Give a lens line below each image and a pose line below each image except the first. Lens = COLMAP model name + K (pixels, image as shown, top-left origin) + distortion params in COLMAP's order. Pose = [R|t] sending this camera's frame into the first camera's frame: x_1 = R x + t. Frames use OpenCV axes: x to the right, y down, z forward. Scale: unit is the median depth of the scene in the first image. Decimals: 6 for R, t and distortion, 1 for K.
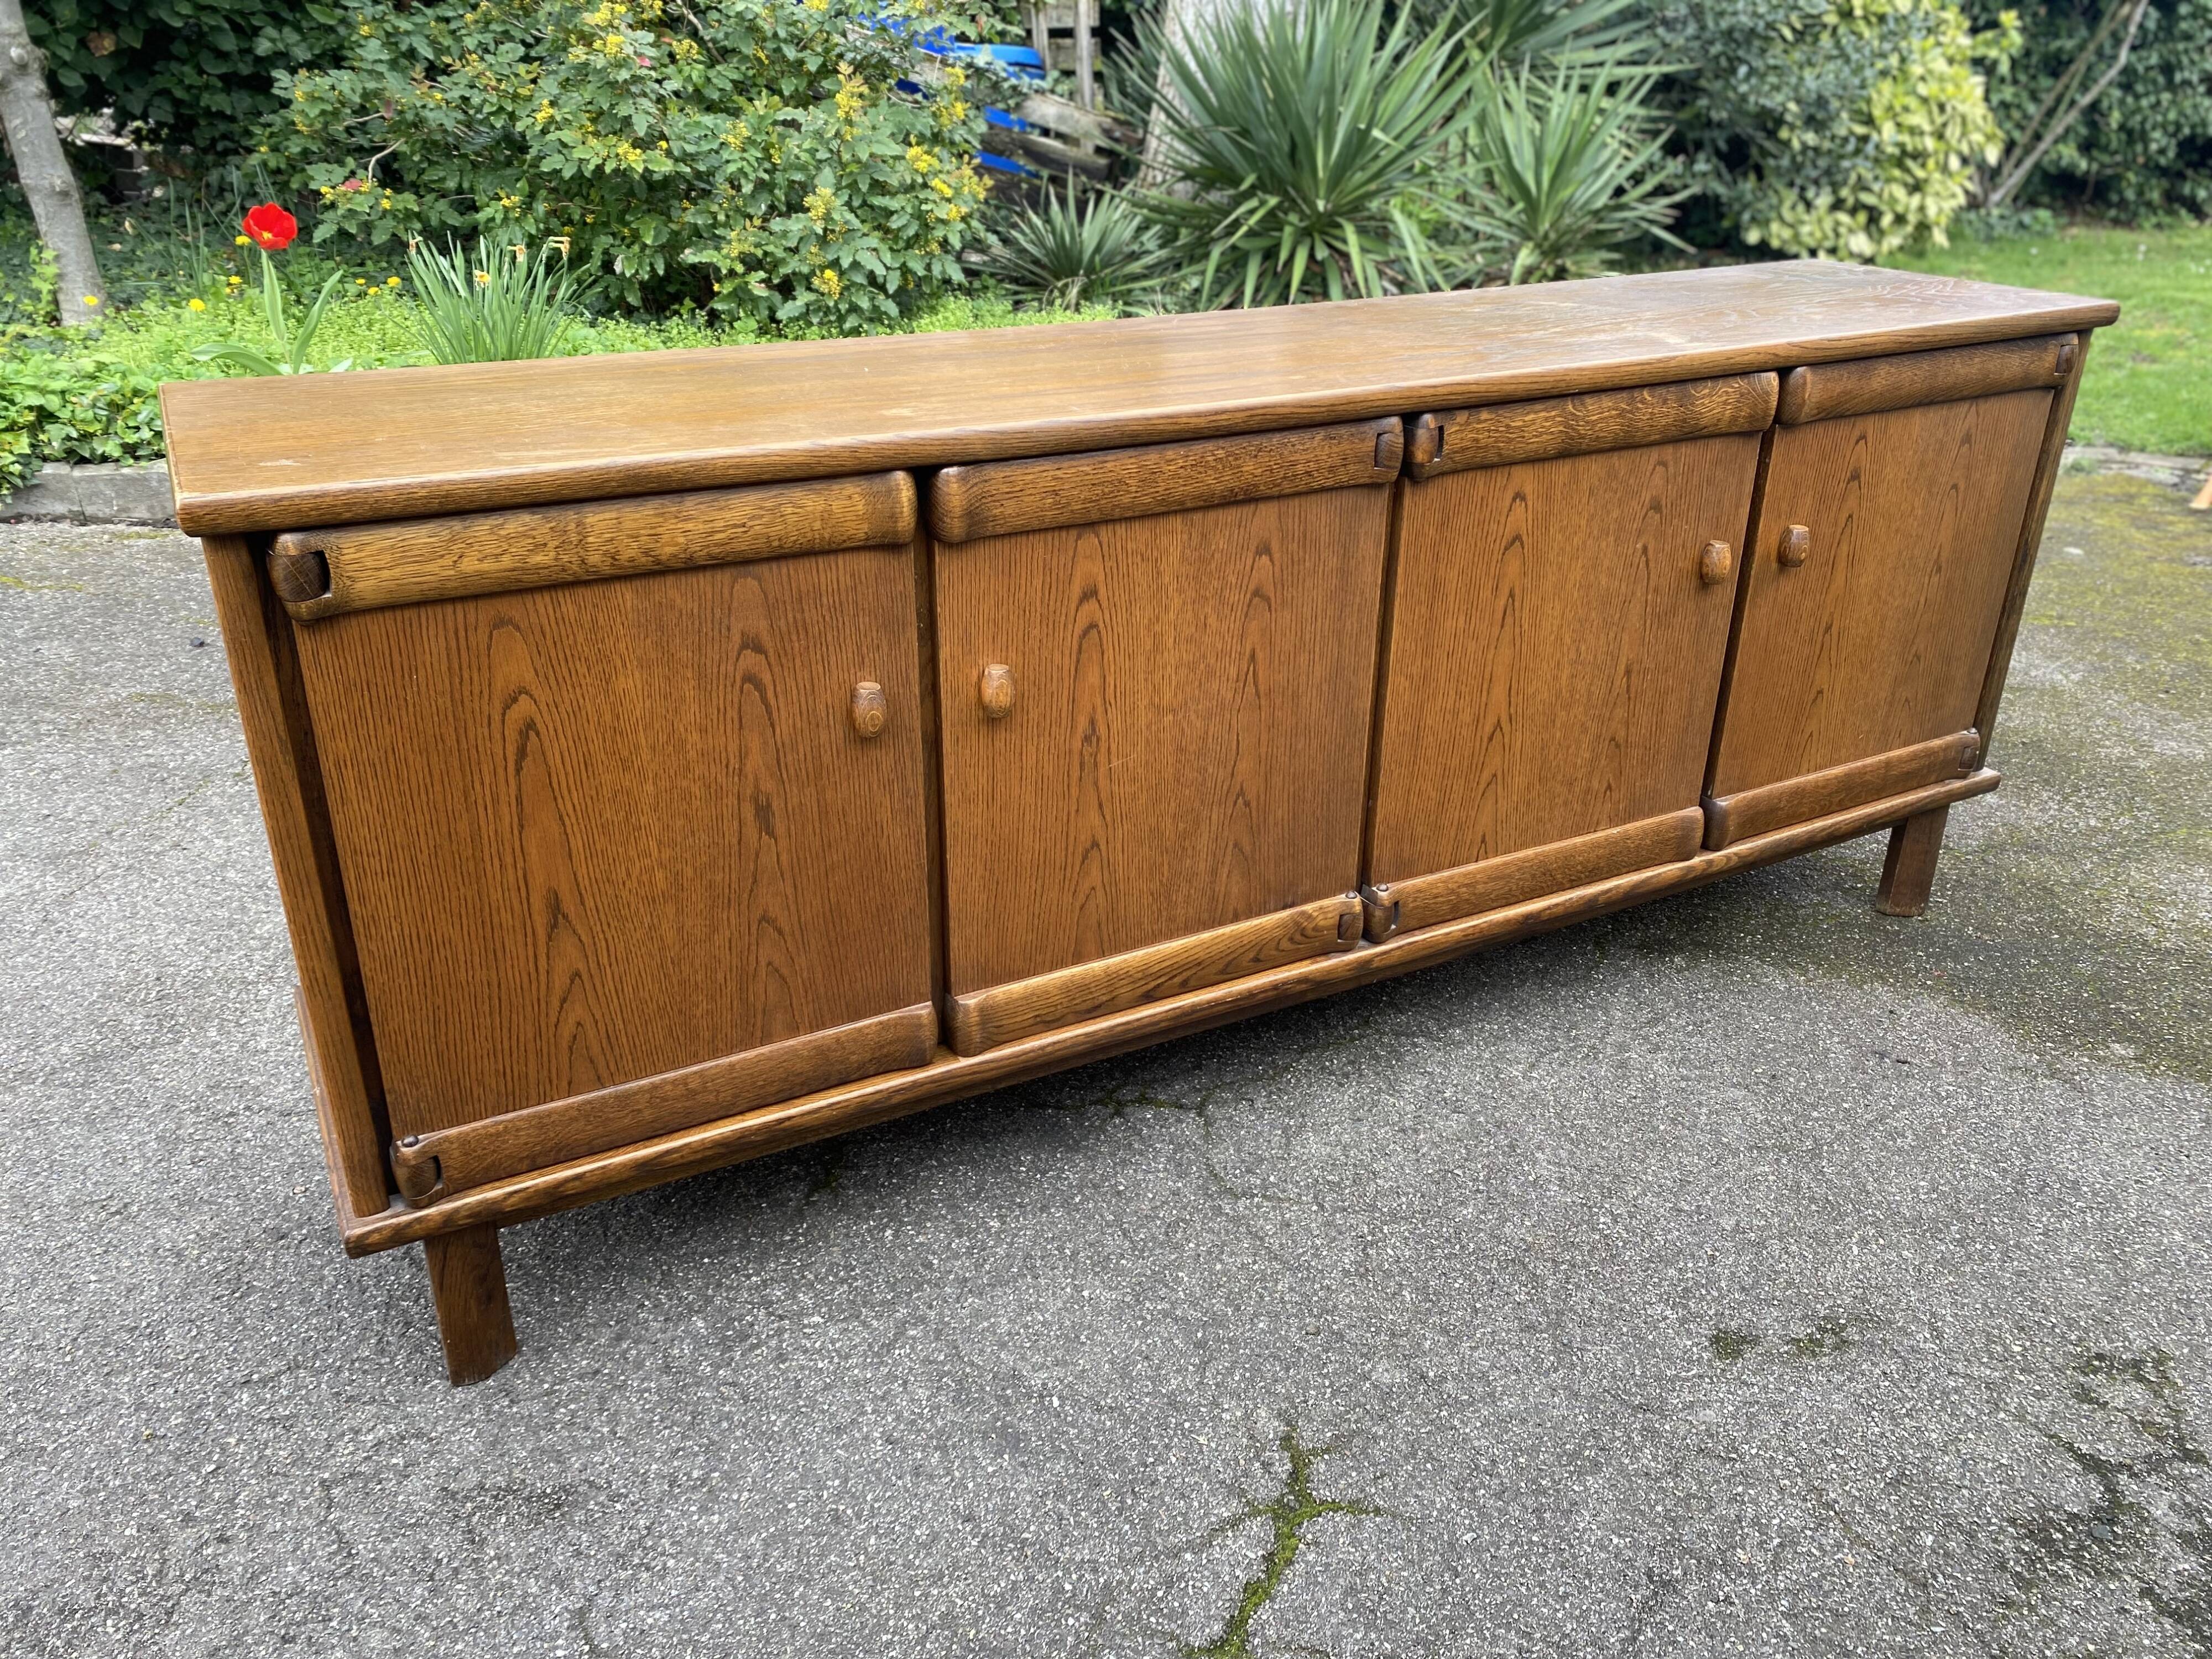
lens RADIAL K [[1677.7, 0, 1107.5], [0, 1677.7, 813.4], [0, 0, 1]] dist [0.020901, -0.012518]
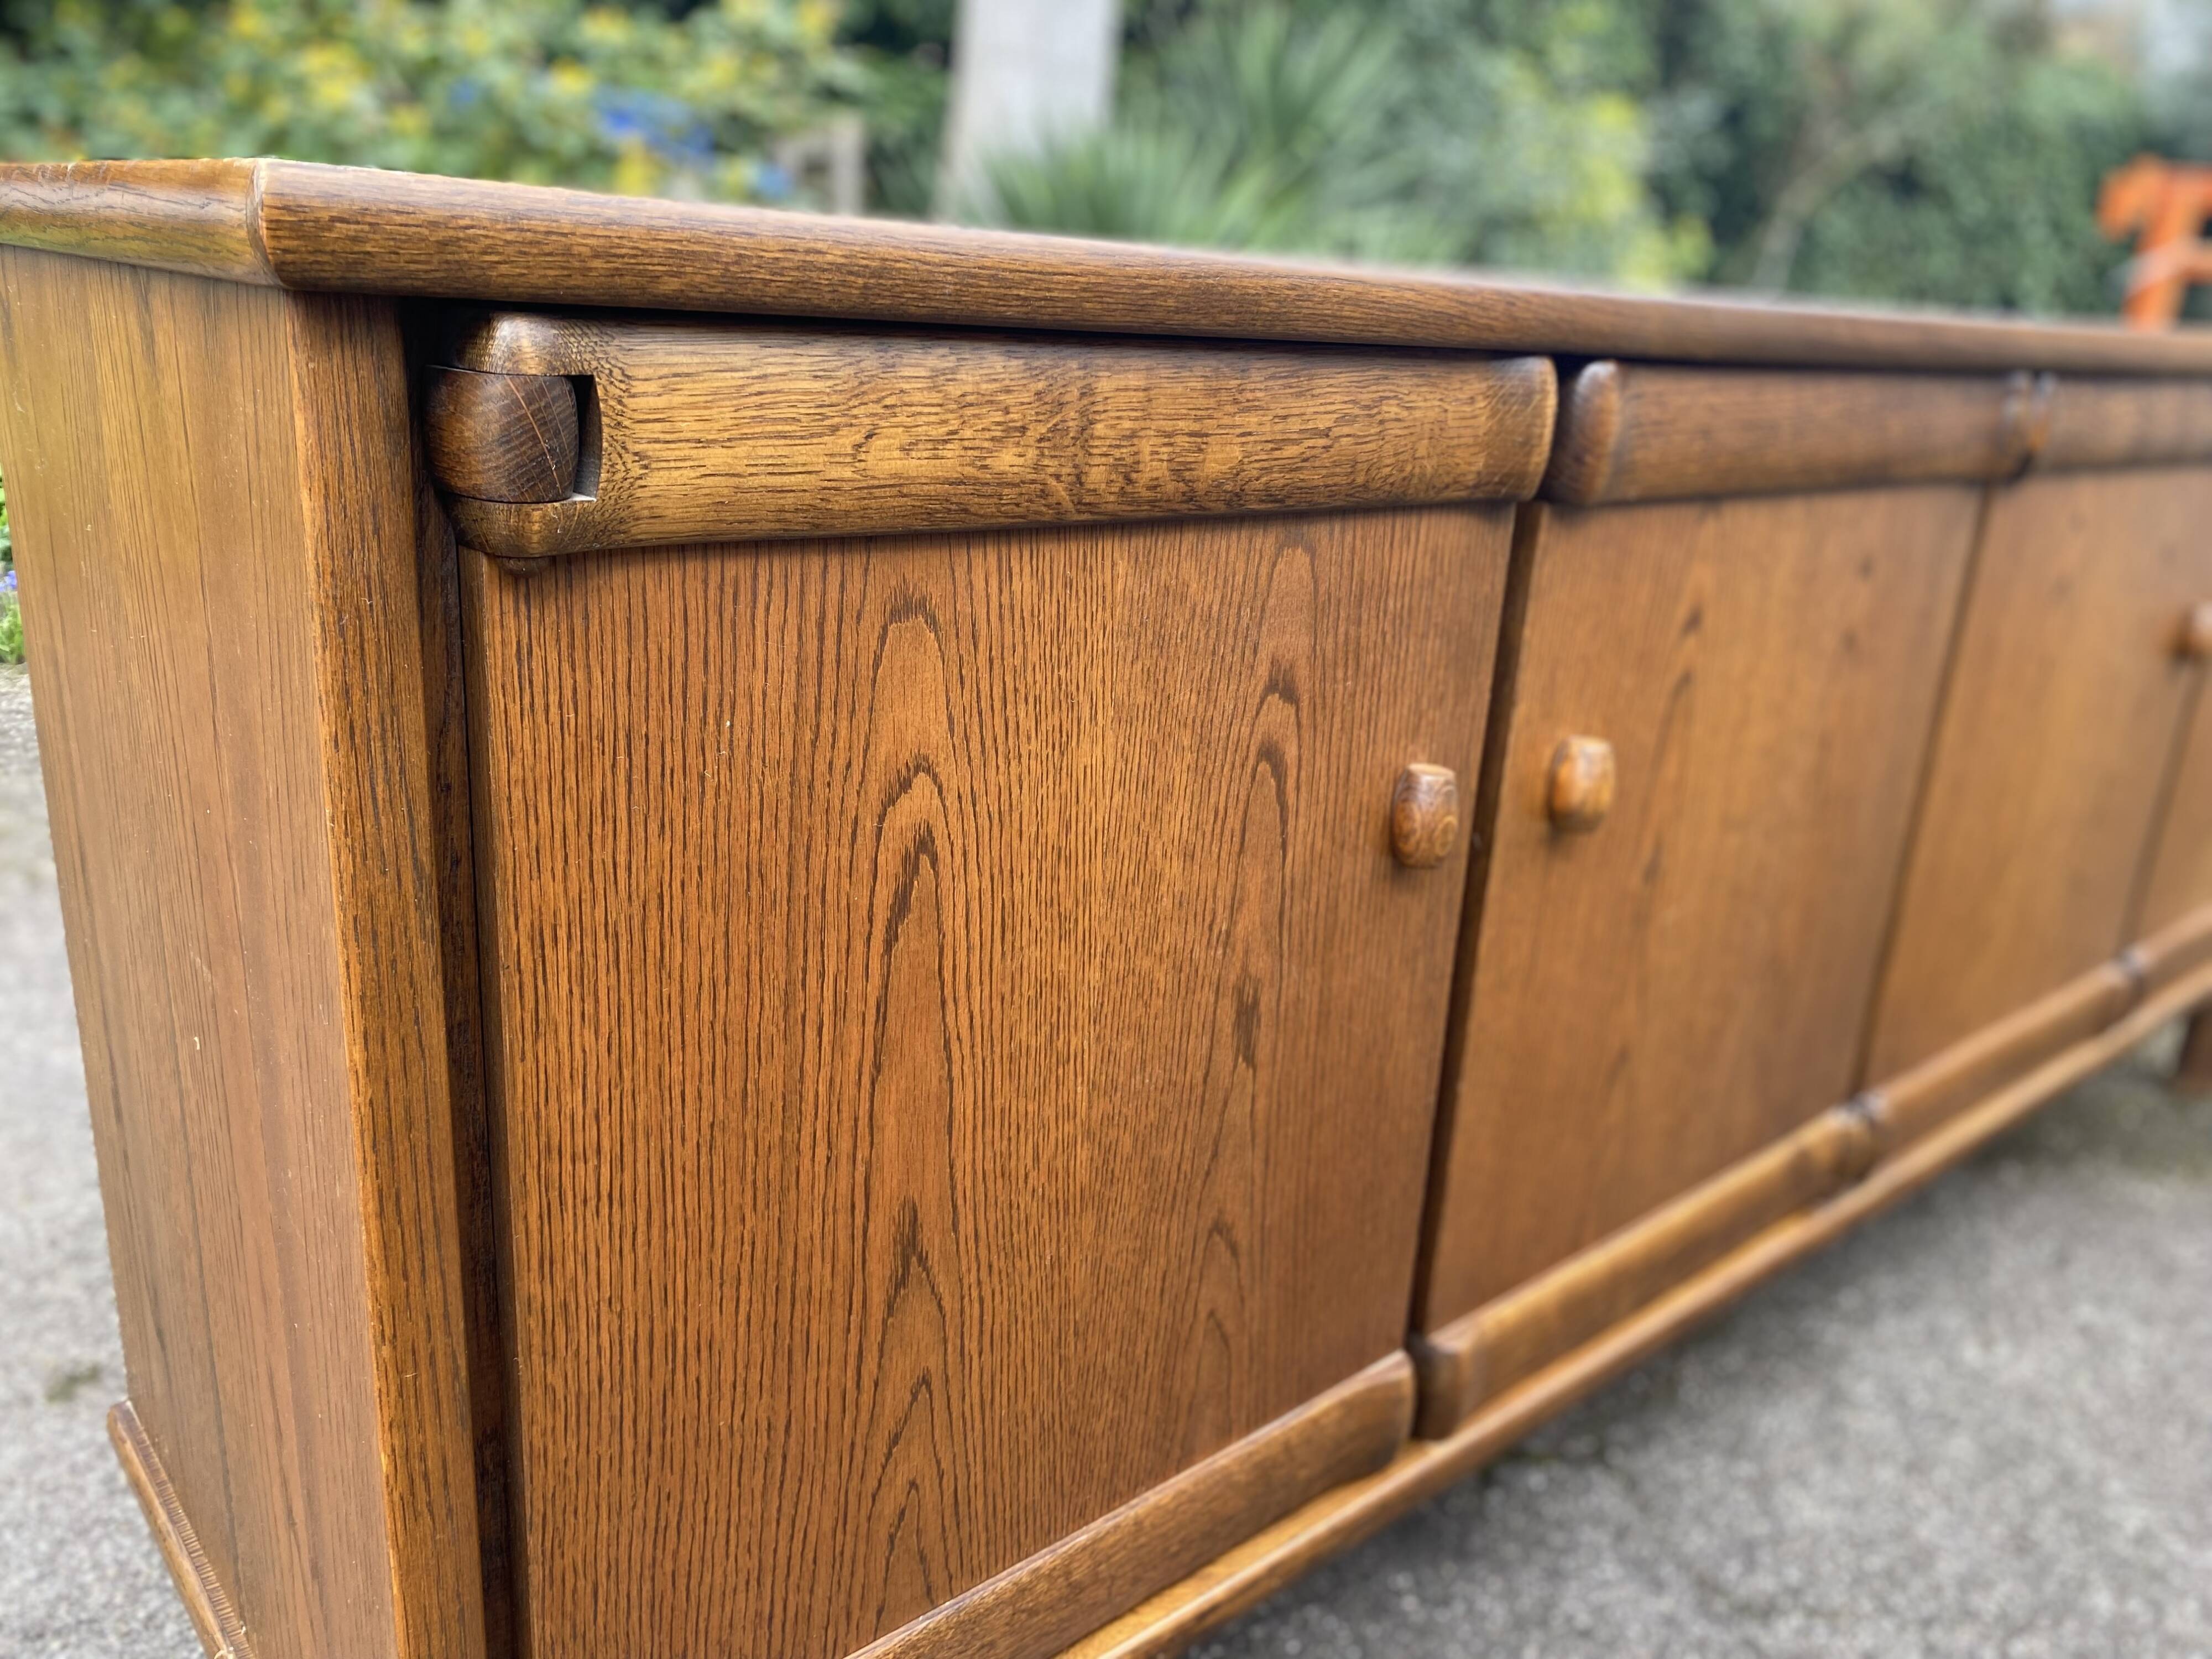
lens RADIAL K [[1688.1, 0, 1115.7], [0, 1688.1, 833.2], [0, 0, 1]] dist [0.193472, -0.545188]
pose [[0.973495, -0.017785, 0.228015, -0.294114], [0.042358, 0.993745, -0.103329, -0.003852], [-0.224751, 0.110249, 0.968159, 0.402179]]
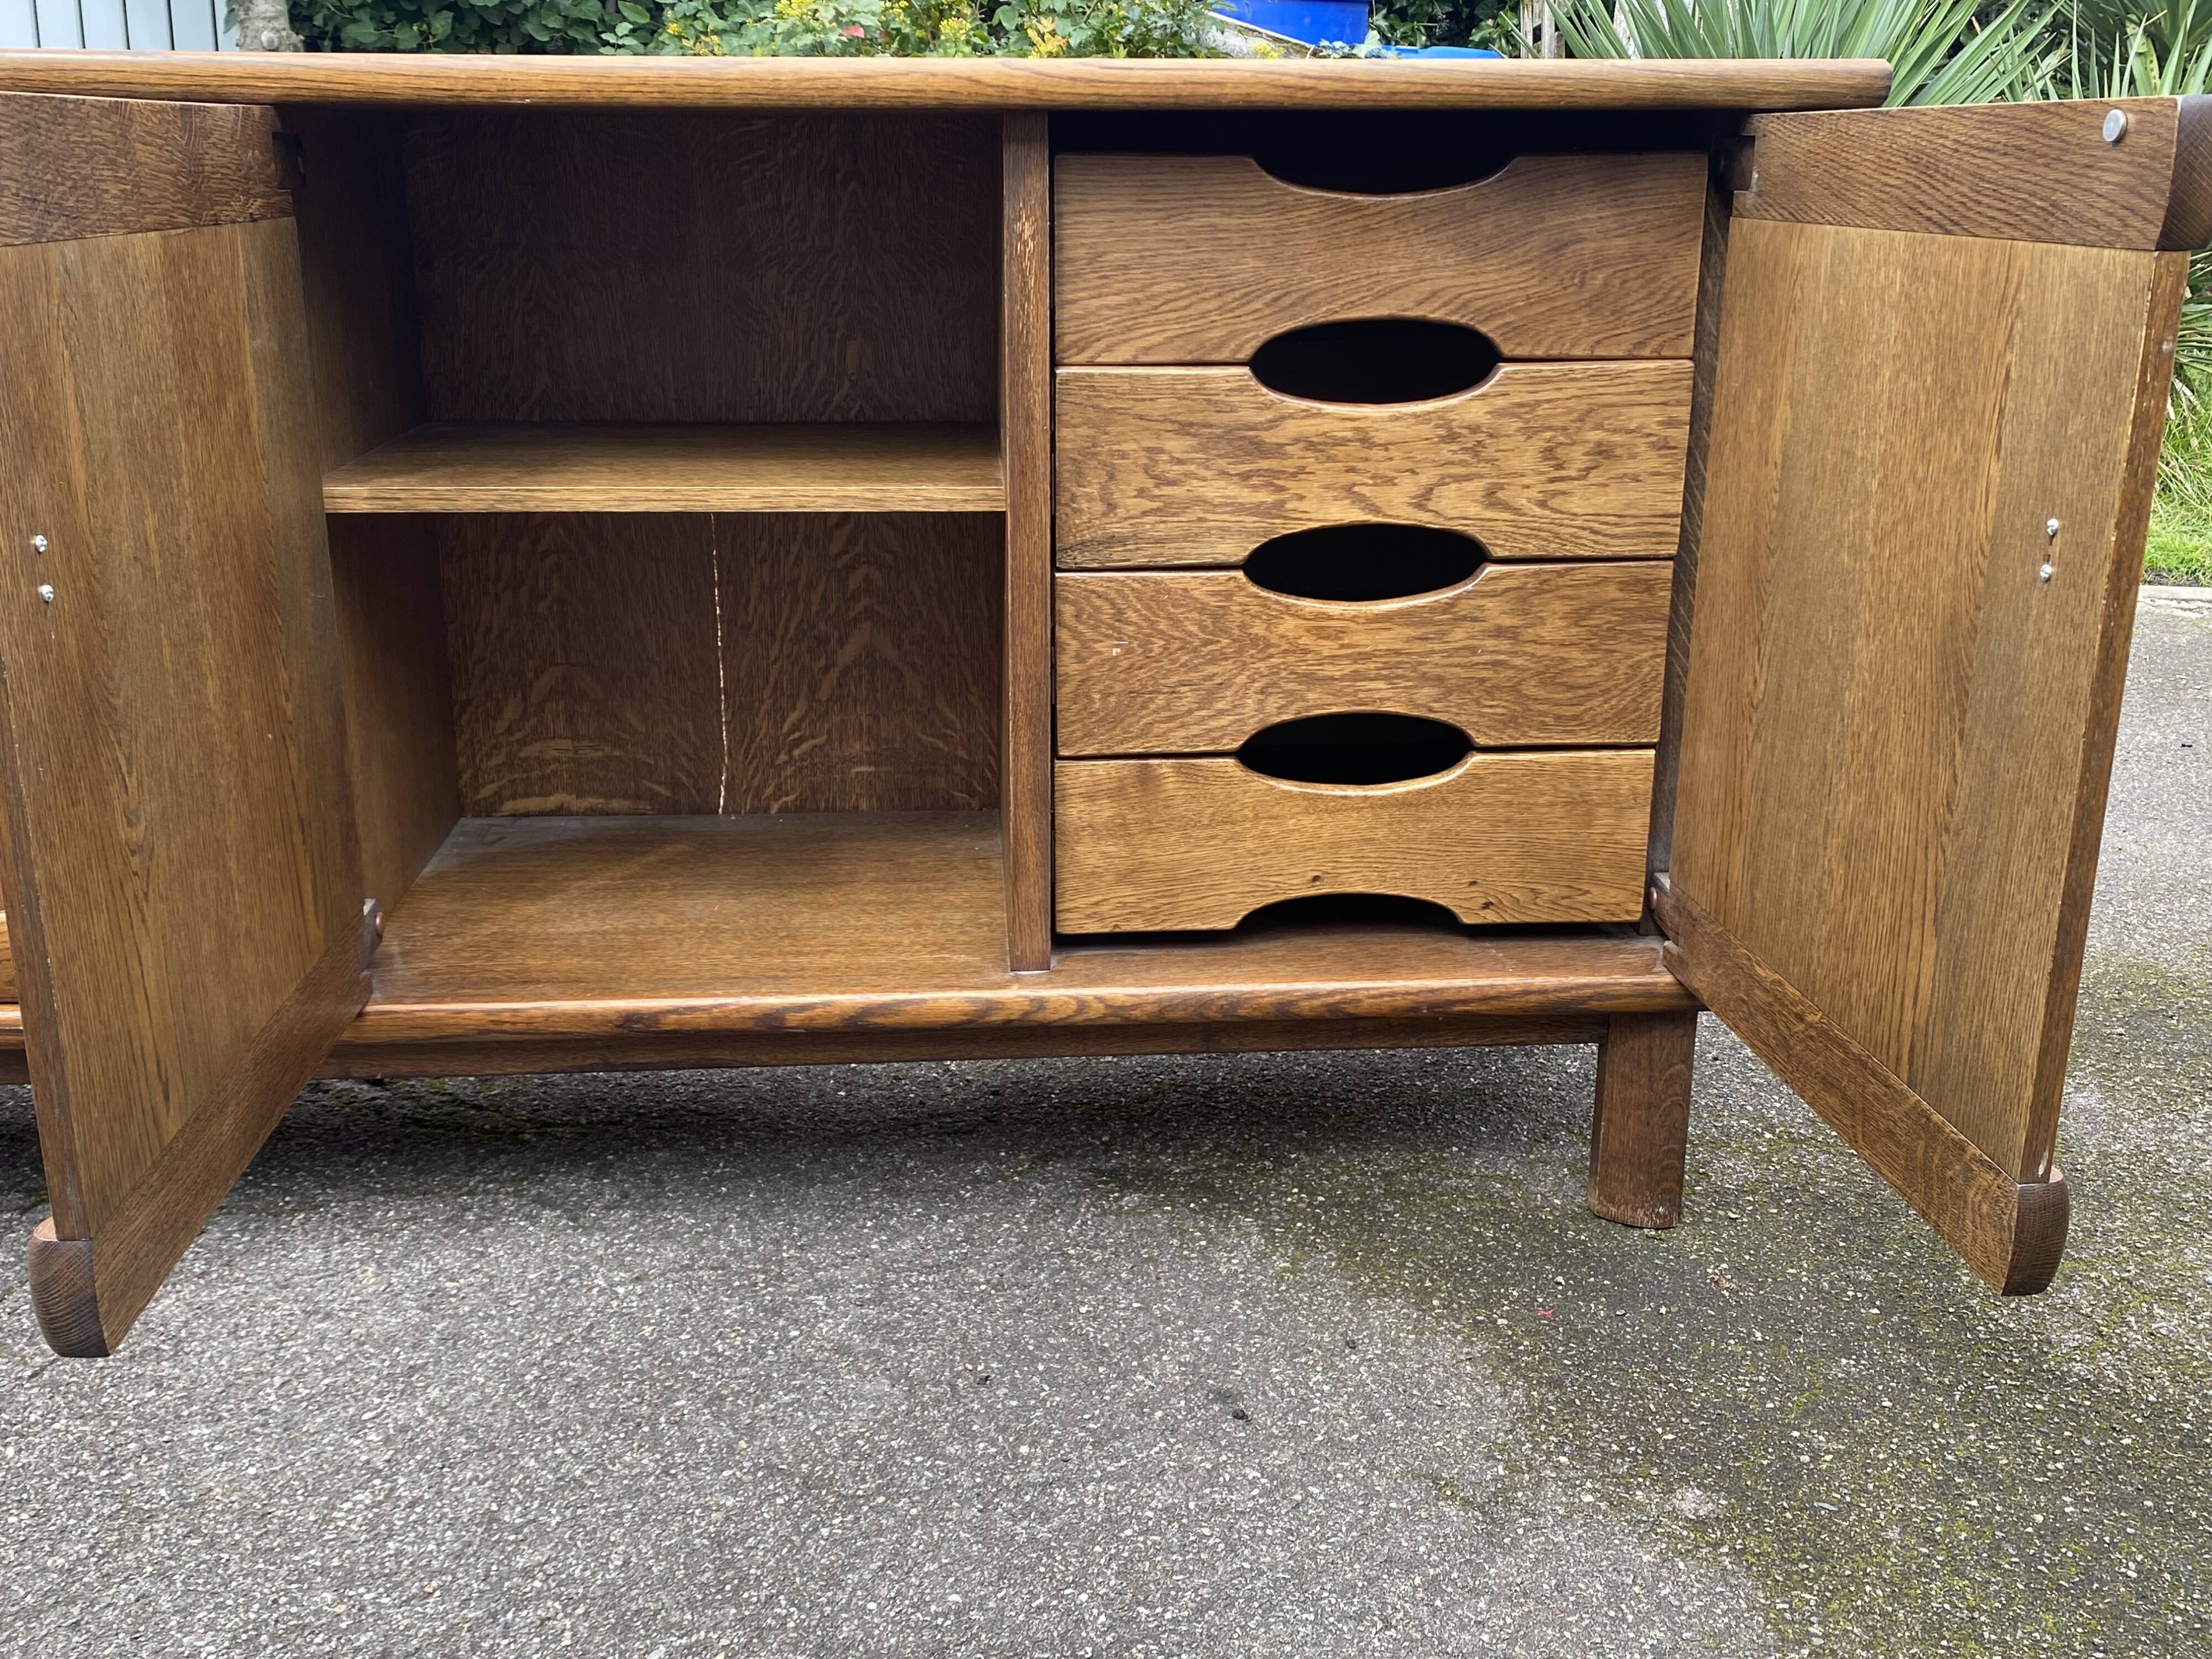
lens RADIAL K [[2130.1, 0, 1107.6], [0, 2130.1, 841.2], [0, 0, 1]] dist [0.164275, -0.402992]
pose [[0.912258, 0.124211, -0.390329, 0.762609], [-0.174759, 0.979858, -0.096626, 0.048121], [0.370465, 0.156362, 0.915591, 0.377574]]
